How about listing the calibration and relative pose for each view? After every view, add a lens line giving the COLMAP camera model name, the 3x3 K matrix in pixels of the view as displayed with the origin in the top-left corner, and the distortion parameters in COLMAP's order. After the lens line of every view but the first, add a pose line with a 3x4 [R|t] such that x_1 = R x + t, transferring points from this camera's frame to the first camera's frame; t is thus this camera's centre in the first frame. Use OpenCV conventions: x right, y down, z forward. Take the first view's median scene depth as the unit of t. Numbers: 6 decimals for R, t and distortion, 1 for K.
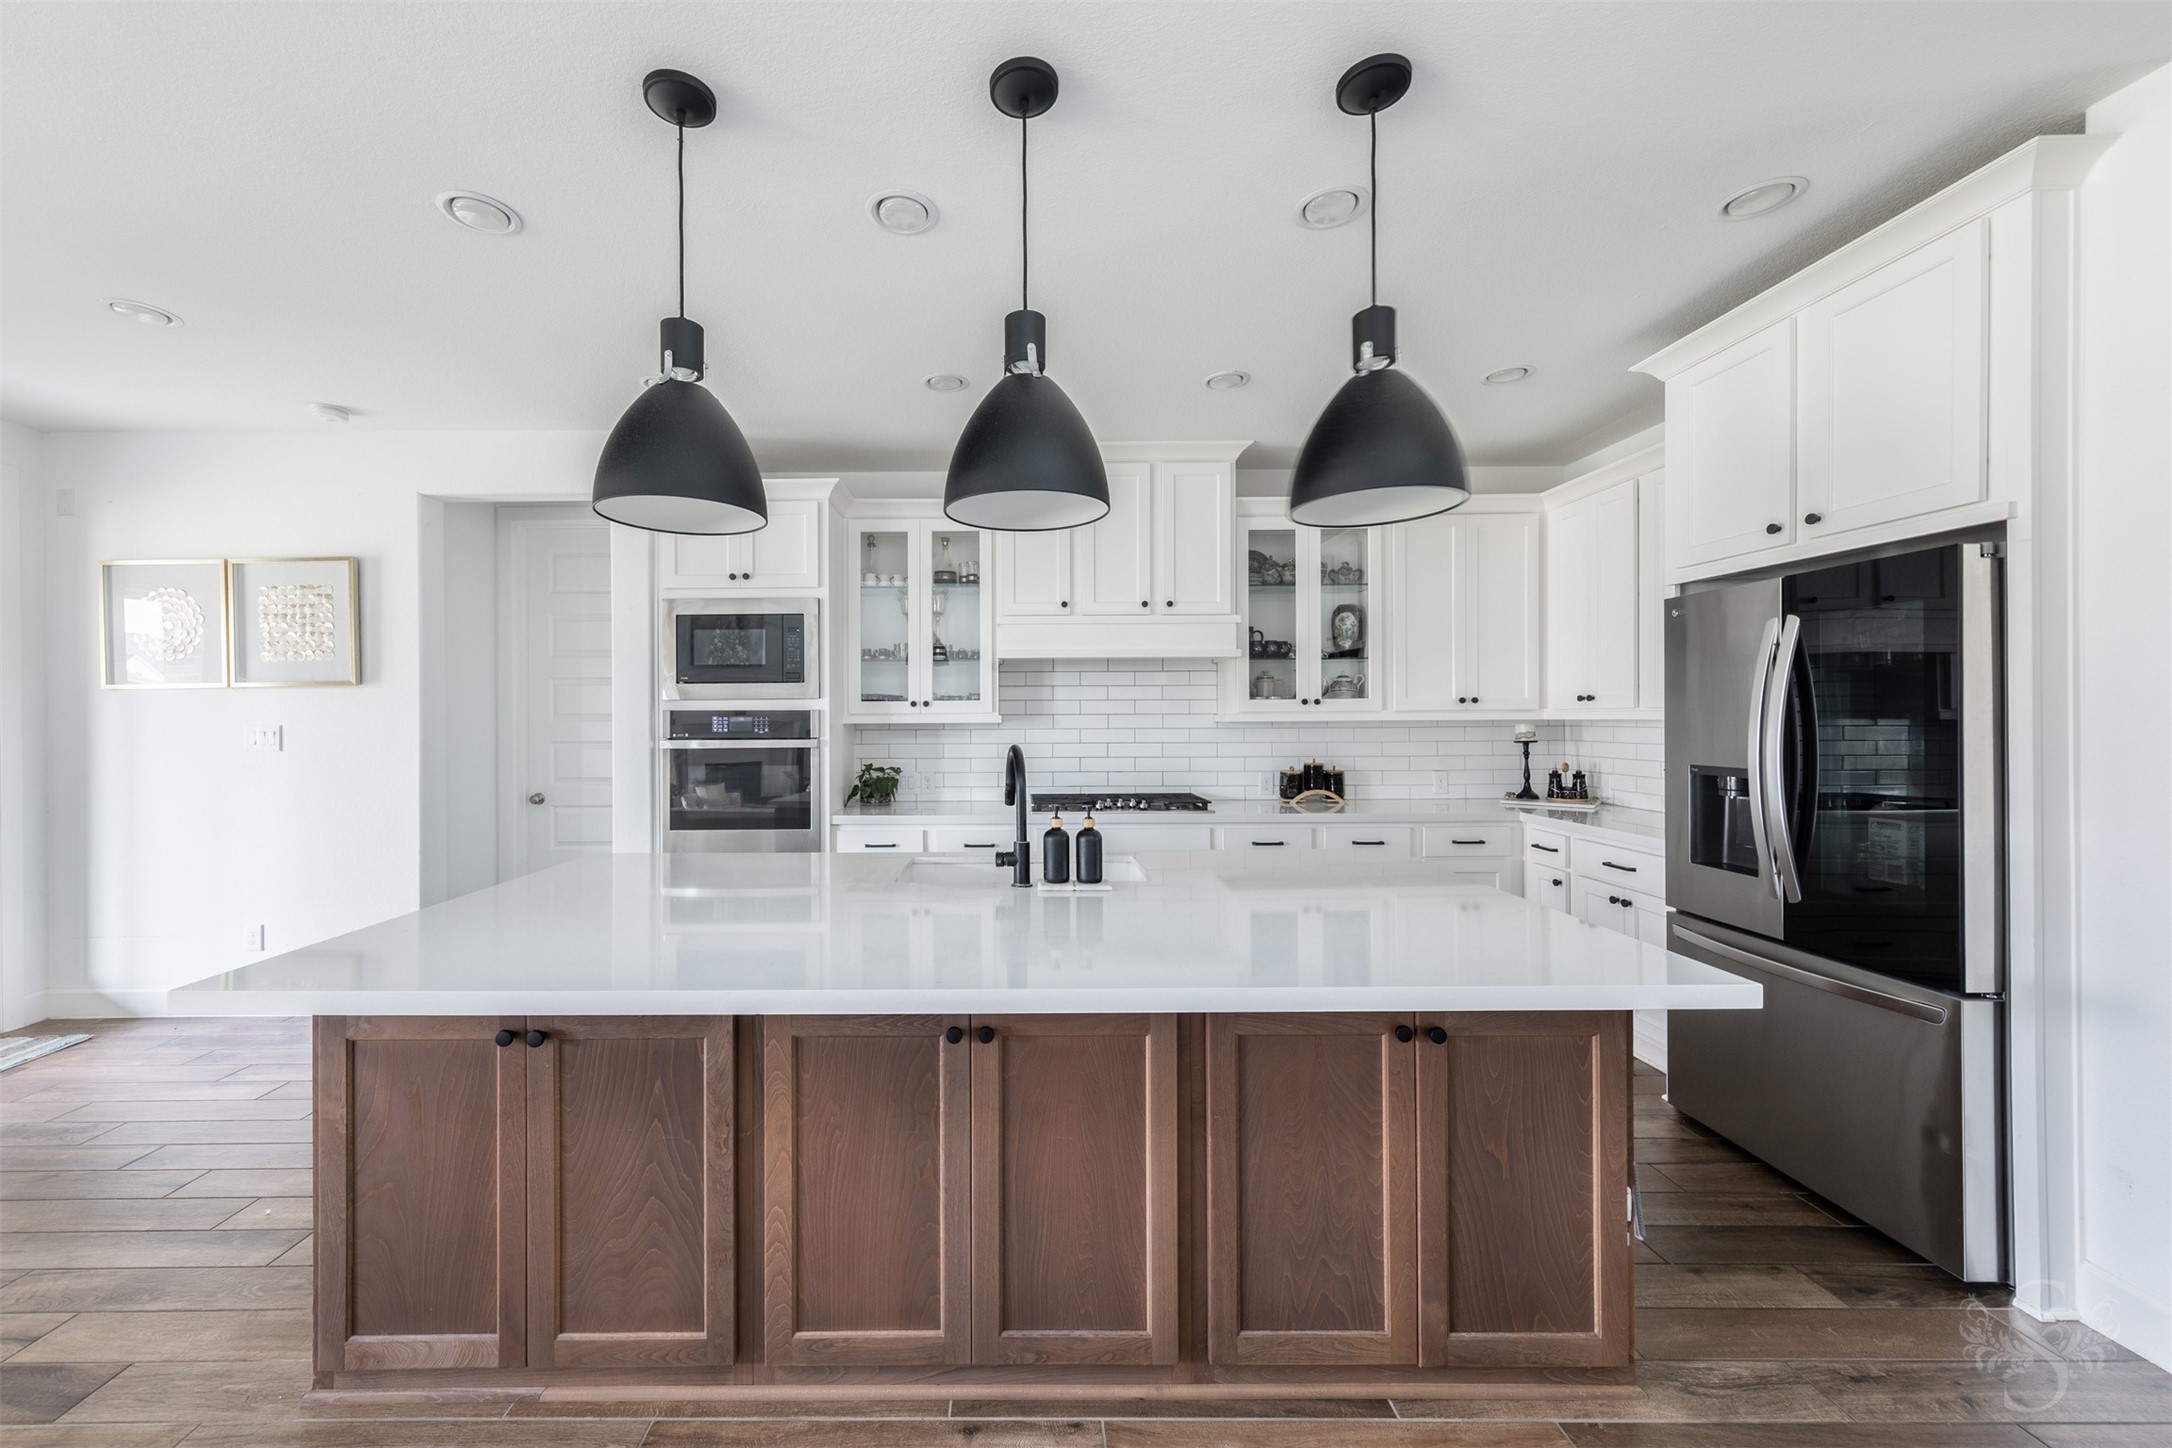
lens RADIAL K [[798.4, 0, 1016.2], [0, 798.4, 717.2], [0, 0, 1]] dist [0.007586, 0.000038]
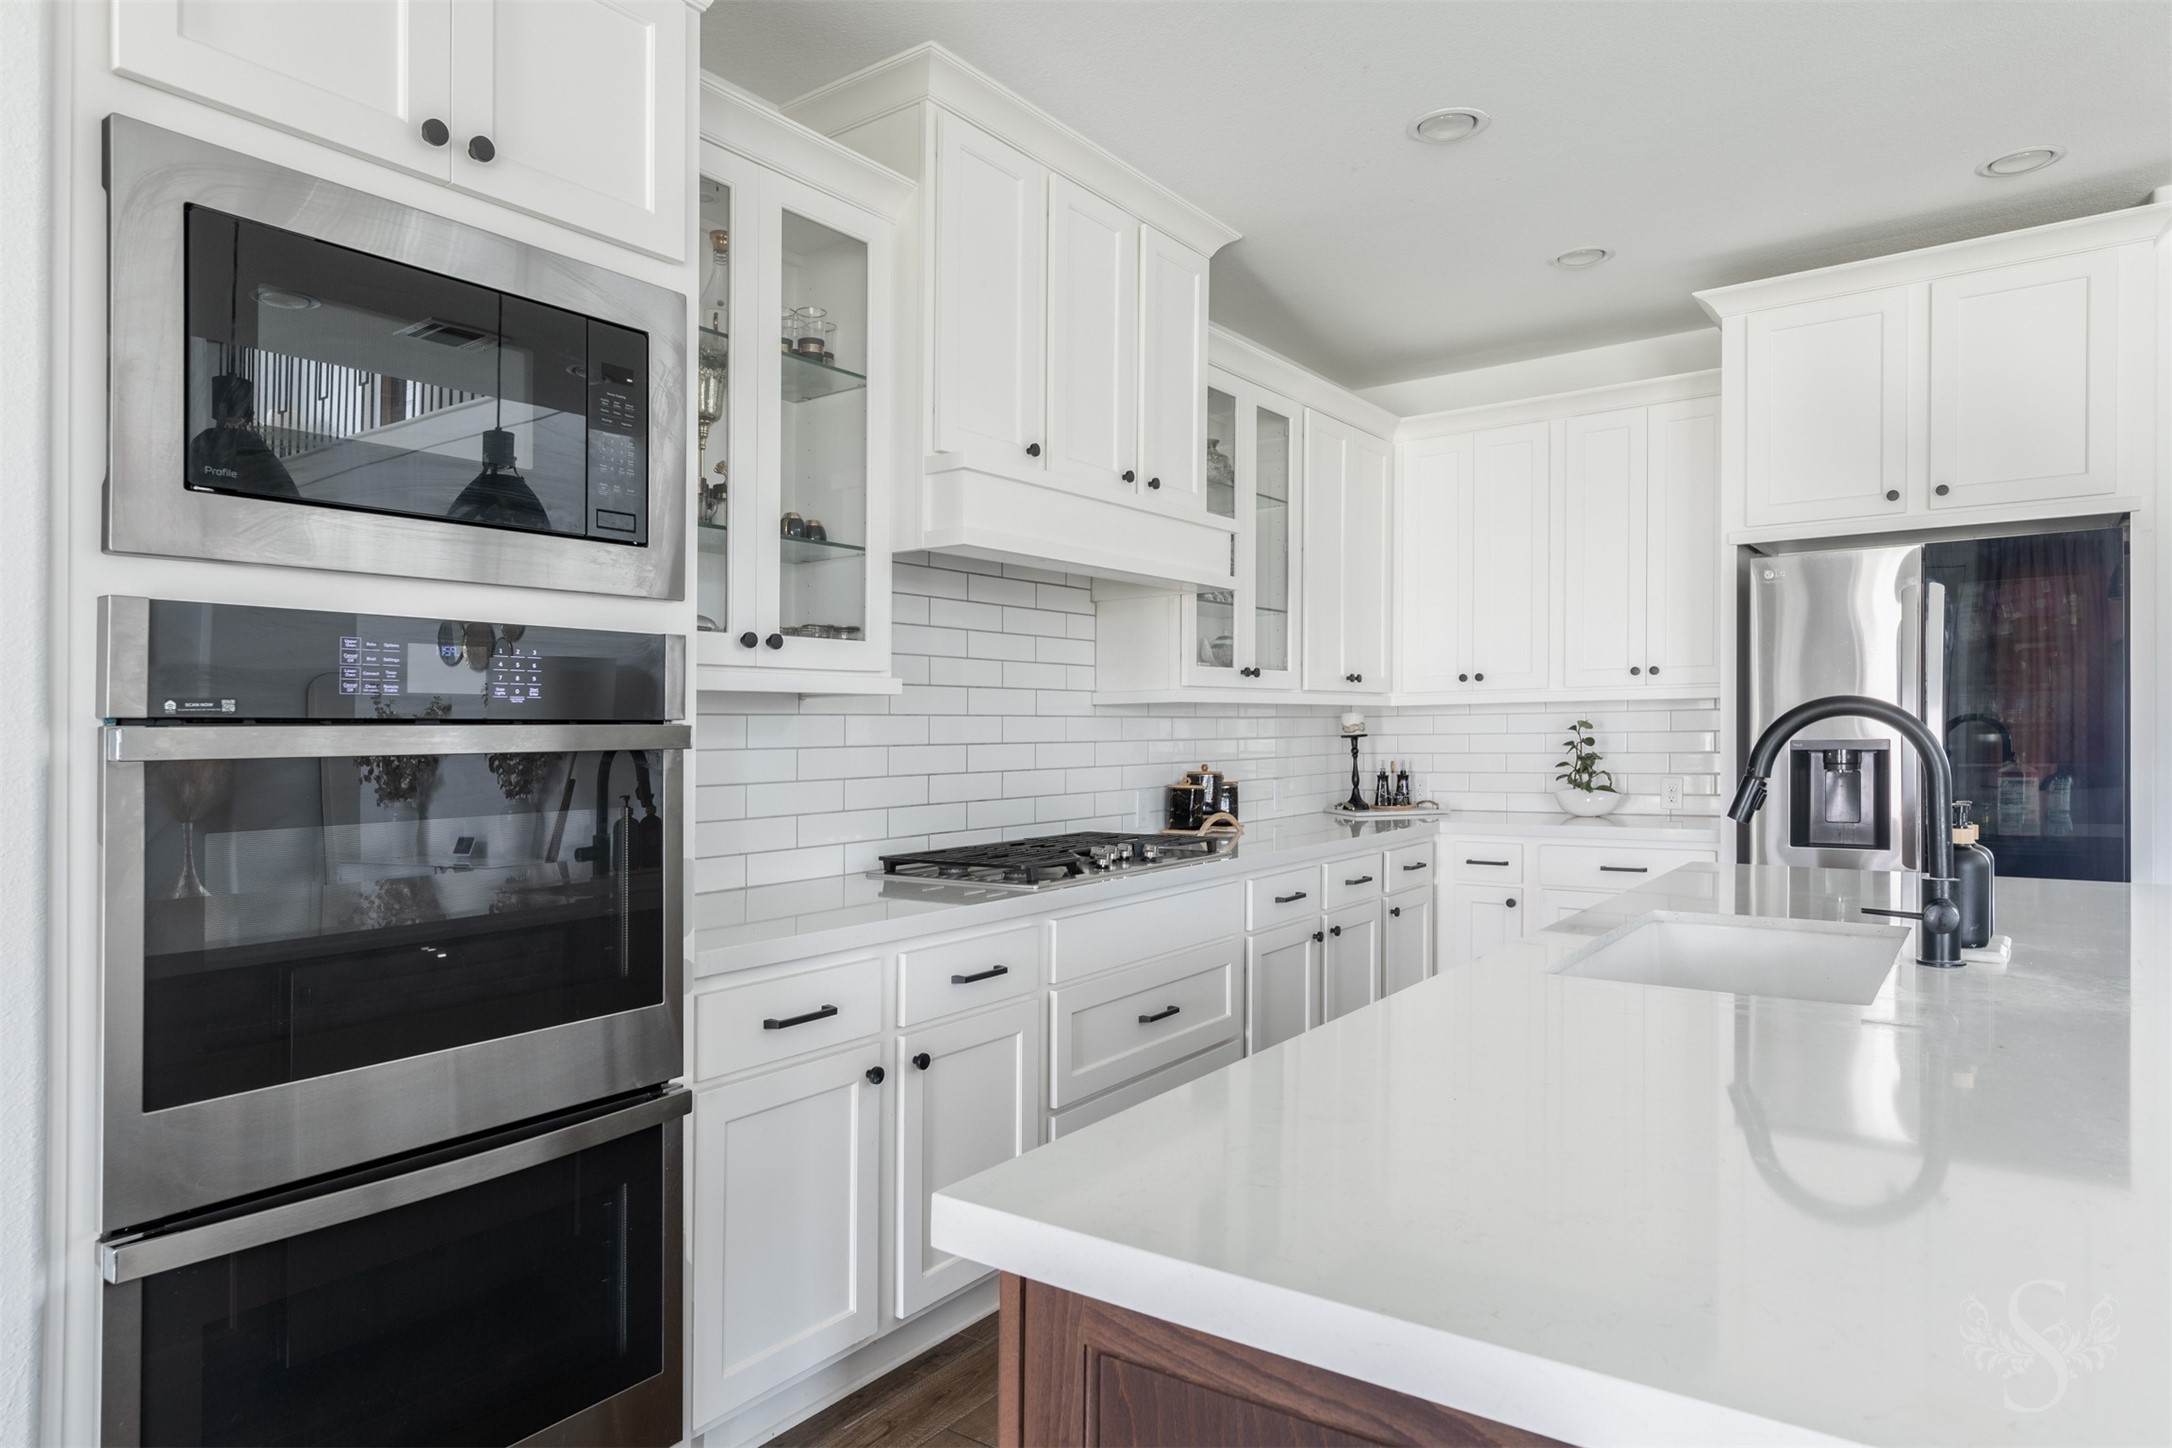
lens RADIAL K [[1253.9, 0, 1201.2], [0, 1253.9, 744.4], [0, 0, 1]] dist [0.001789, 0.000915]
pose [[0.583750, -0.013259, 0.811825, -0.511748], [0.010010, 0.999908, 0.009133, 0.031413], [-0.811872, 0.002795, 0.583829, 0.496594]]
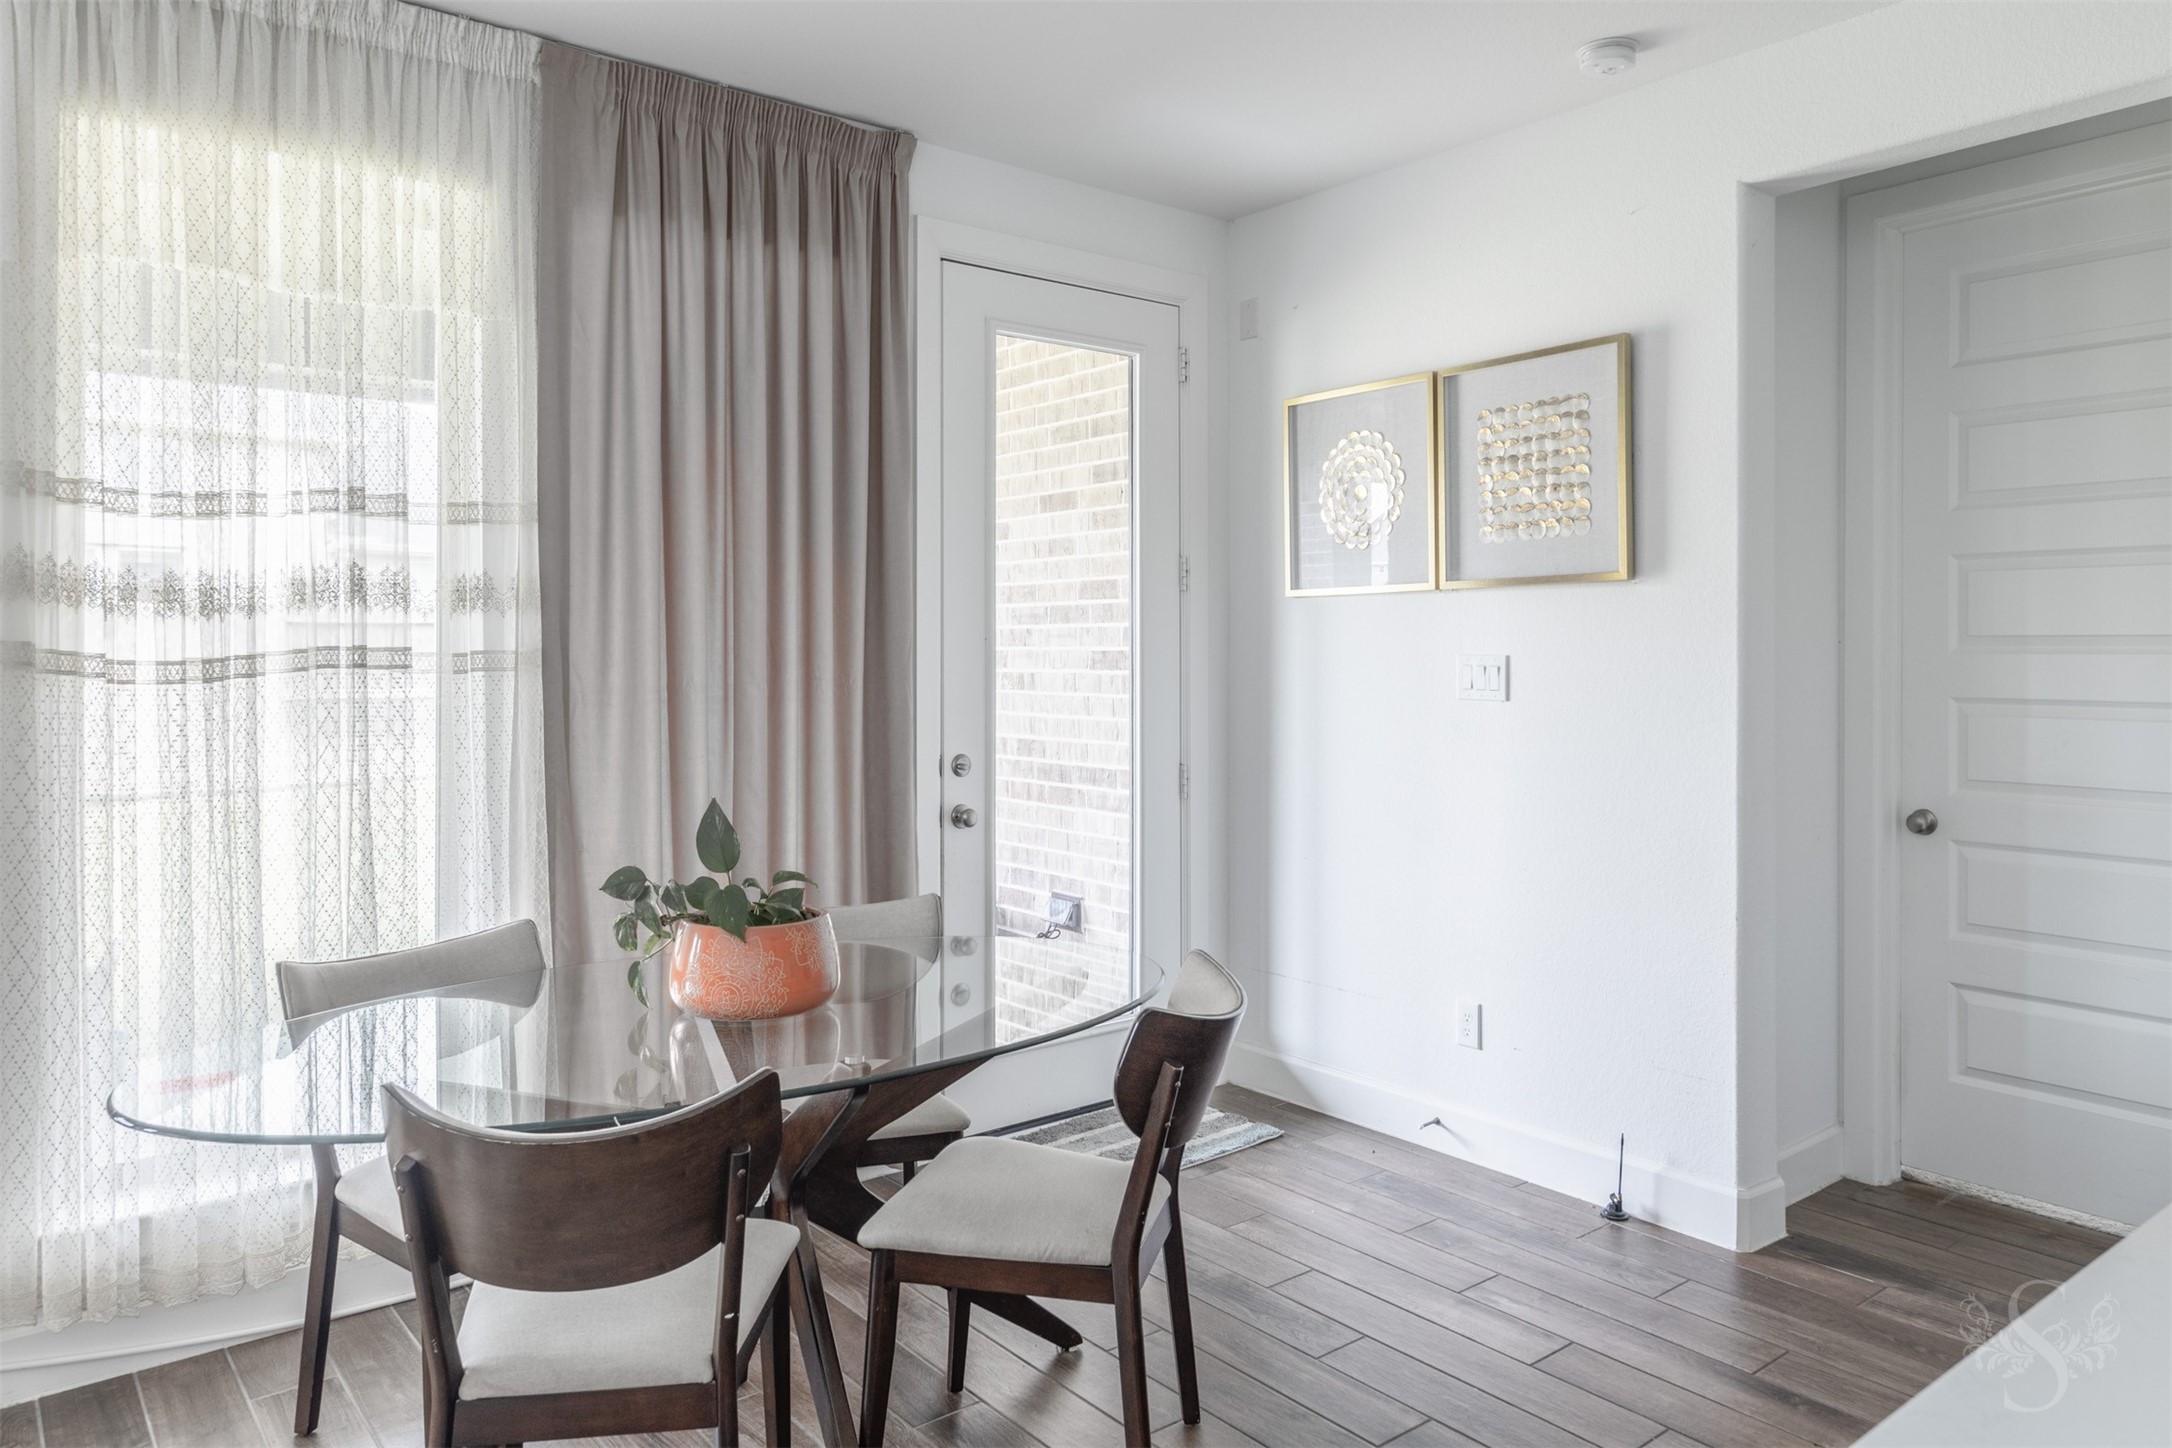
lens RADIAL K [[1424.7, 0, 1085.5], [0, 1424.7, 653.4], [0, 0, 1]] dist [0.000377, -0.000888]
pose [[0.618412, 0.008704, -0.785806, -0.316307], [-0.004272, 0.999961, 0.007713, 0.002252], [0.785842, -0.001413, 0.618426, 0.154702]]
